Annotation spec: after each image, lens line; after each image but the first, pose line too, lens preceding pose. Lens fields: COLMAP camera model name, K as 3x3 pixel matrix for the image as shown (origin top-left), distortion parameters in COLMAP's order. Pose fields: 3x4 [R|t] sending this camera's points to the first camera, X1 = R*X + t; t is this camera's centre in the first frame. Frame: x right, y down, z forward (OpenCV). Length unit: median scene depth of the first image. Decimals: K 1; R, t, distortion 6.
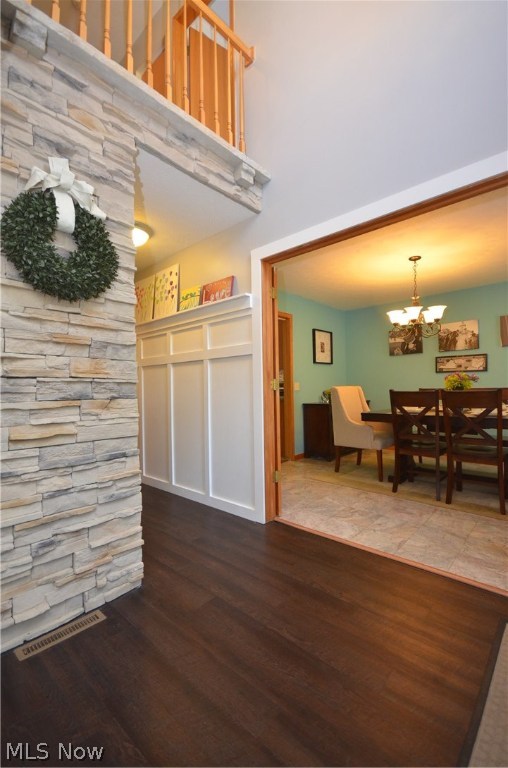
lens RADIAL K [[334.4, 0, 261.8], [0, 334.4, 390.5], [0, 0, 1]] dist [0.010564, -0.011319]
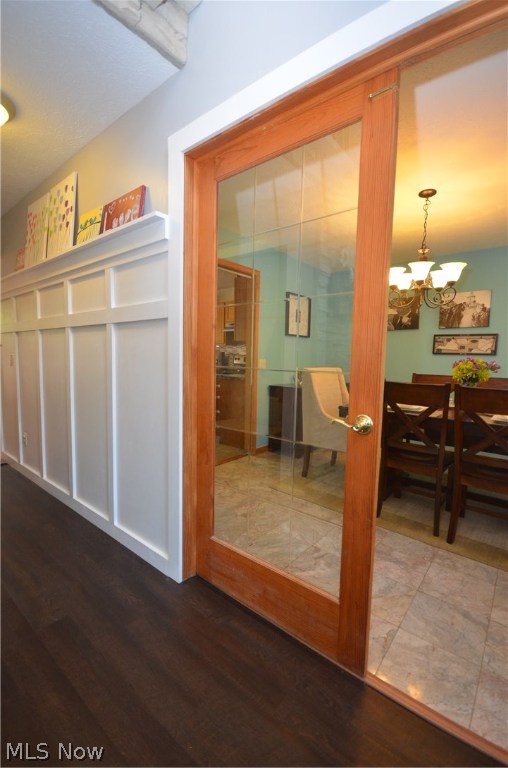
lens RADIAL K [[334.4, 0, 259.4], [0, 334.4, 388.5], [0, 0, 1]] dist [0.010564, -0.011319]
pose [[0.998060, 0.038804, 0.048694, 0.086754], [-0.042828, 0.995500, 0.084534, -0.029791], [-0.045195, -0.086455, 0.995230, 0.285755]]
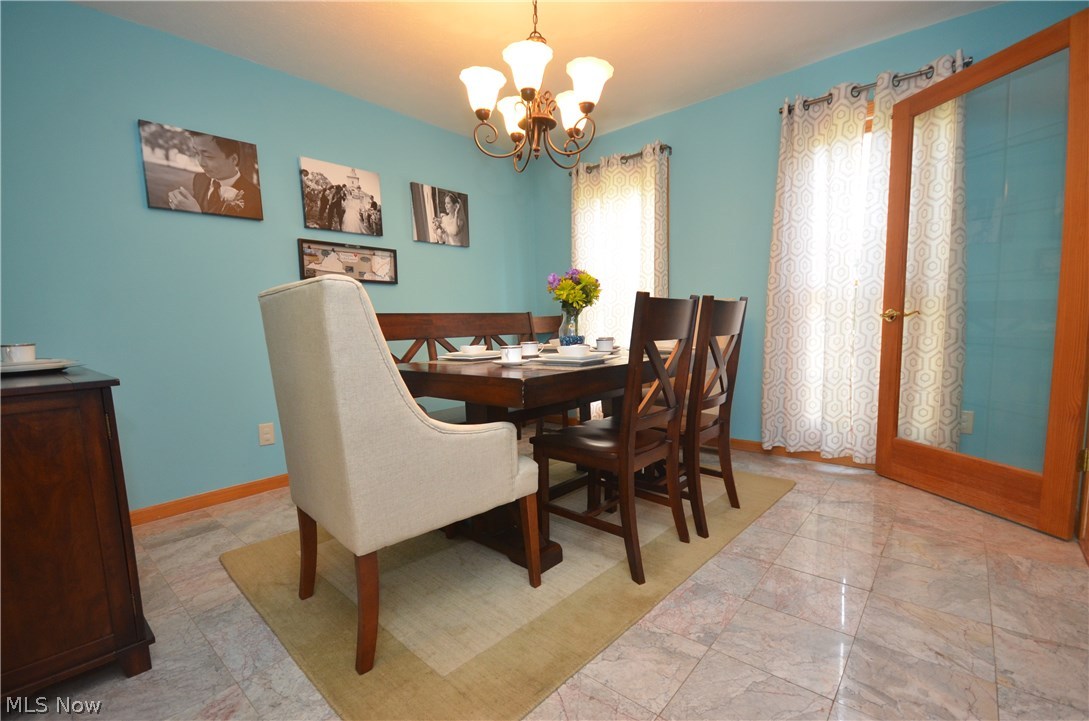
lens RADIAL K [[474.2, 0, 554.1], [0, 474.2, 377.9], [0, 0, 1]] dist [0.010564, -0.011319]
pose [[-0.009397, -0.092022, 0.995713, -0.086056], [0.037975, 0.995005, 0.092315, 0.034557], [-0.999235, 0.038679, -0.005855, 1.042435]]
